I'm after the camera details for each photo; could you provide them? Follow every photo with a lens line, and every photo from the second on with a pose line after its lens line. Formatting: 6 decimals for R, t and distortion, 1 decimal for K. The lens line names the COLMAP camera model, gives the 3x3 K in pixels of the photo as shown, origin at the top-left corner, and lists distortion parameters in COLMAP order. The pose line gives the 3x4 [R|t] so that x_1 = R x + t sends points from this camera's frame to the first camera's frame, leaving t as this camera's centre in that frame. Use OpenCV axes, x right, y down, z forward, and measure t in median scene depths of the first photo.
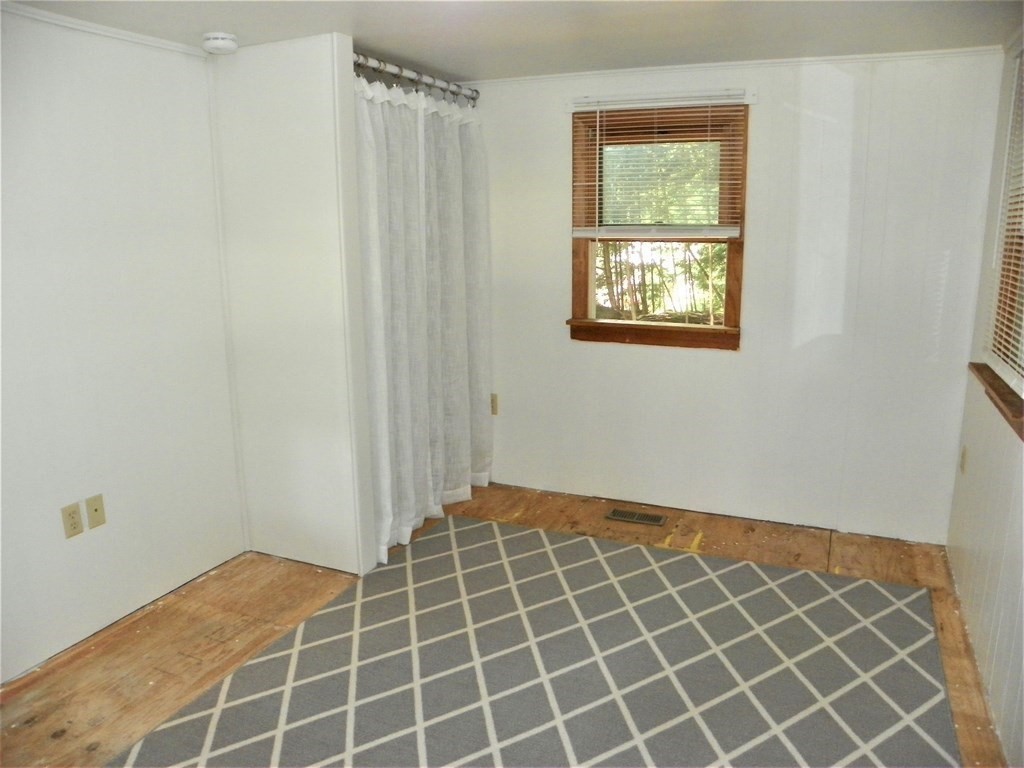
lens RADIAL K [[775.7, 0, 512.0], [0, 775.7, 384.0], [0, 0, 1]] dist [-0.106052, 0.002465]
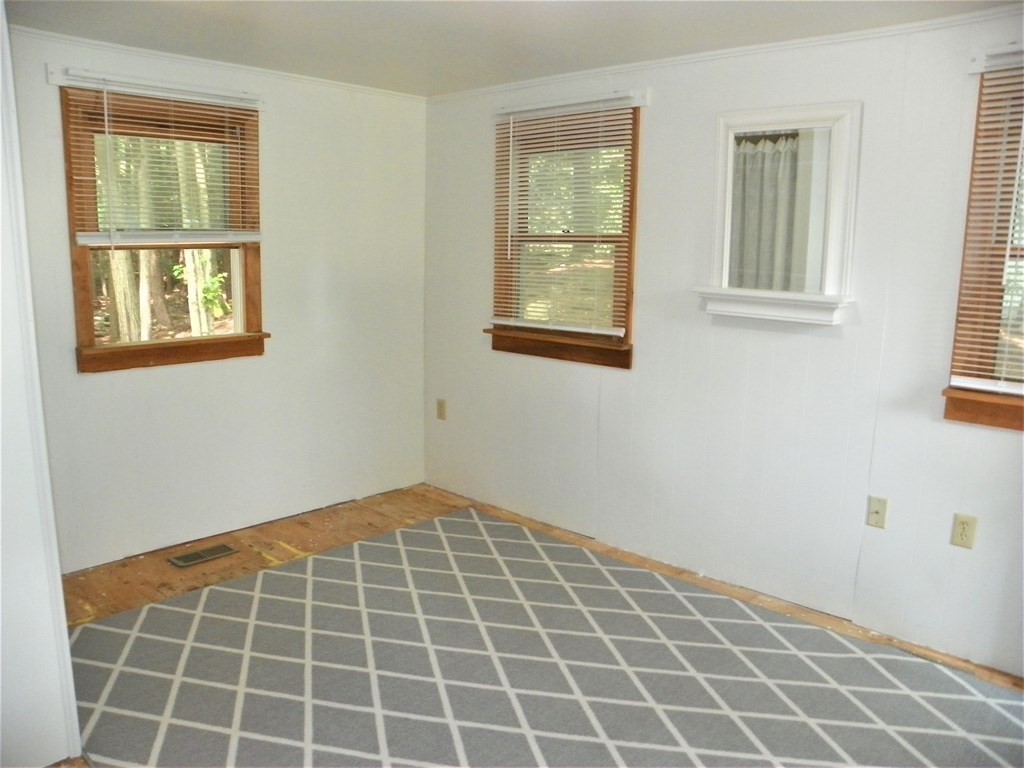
lens RADIAL K [[789.3, 0, 512.0], [0, 789.3, 384.0], [0, 0, 1]] dist [-0.135294, 0.082840]
pose [[0.343017, -0.159497, 0.925689, -0.556245], [0.175612, 0.978992, 0.103608, -0.056124], [-0.922767, 0.127023, 0.363821, 0.346567]]
